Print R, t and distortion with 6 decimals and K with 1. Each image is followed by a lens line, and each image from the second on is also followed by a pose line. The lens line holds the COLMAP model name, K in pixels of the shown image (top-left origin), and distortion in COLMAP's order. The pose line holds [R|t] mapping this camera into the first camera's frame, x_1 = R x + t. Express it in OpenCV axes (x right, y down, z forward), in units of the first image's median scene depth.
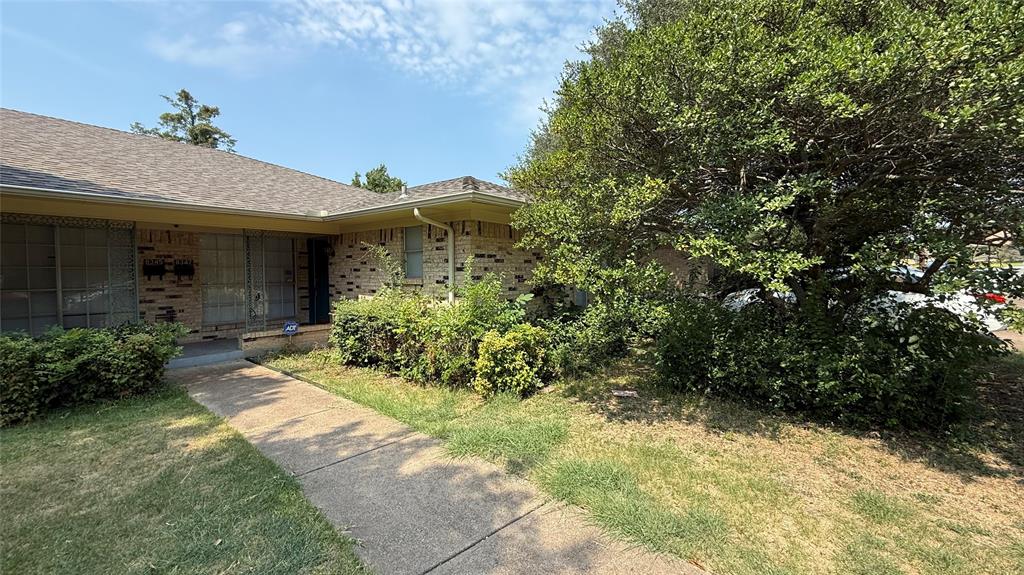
lens RADIAL K [[406.2, 0, 509.1], [0, 406.2, 287.9], [0, 0, 1]] dist [0.002170, 0.000183]
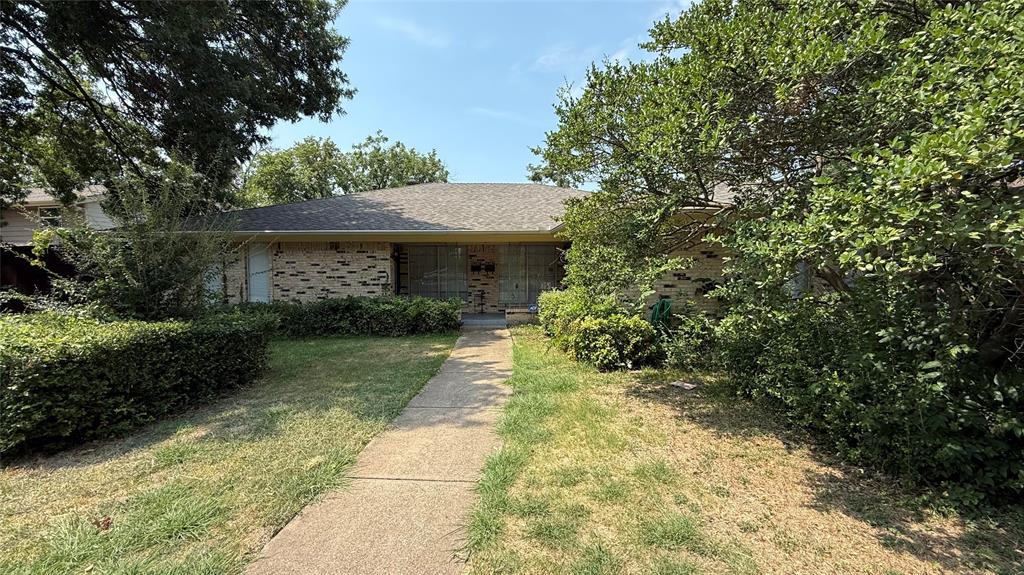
lens RADIAL K [[406.2, 0, 509.1], [0, 406.2, 287.9], [0, 0, 1]] dist [0.002170, 0.000183]
pose [[0.667636, 0.036229, -0.743606, 0.950657], [-0.028442, 0.999327, 0.023152, -0.009116], [0.743944, 0.005692, 0.668218, -0.071747]]
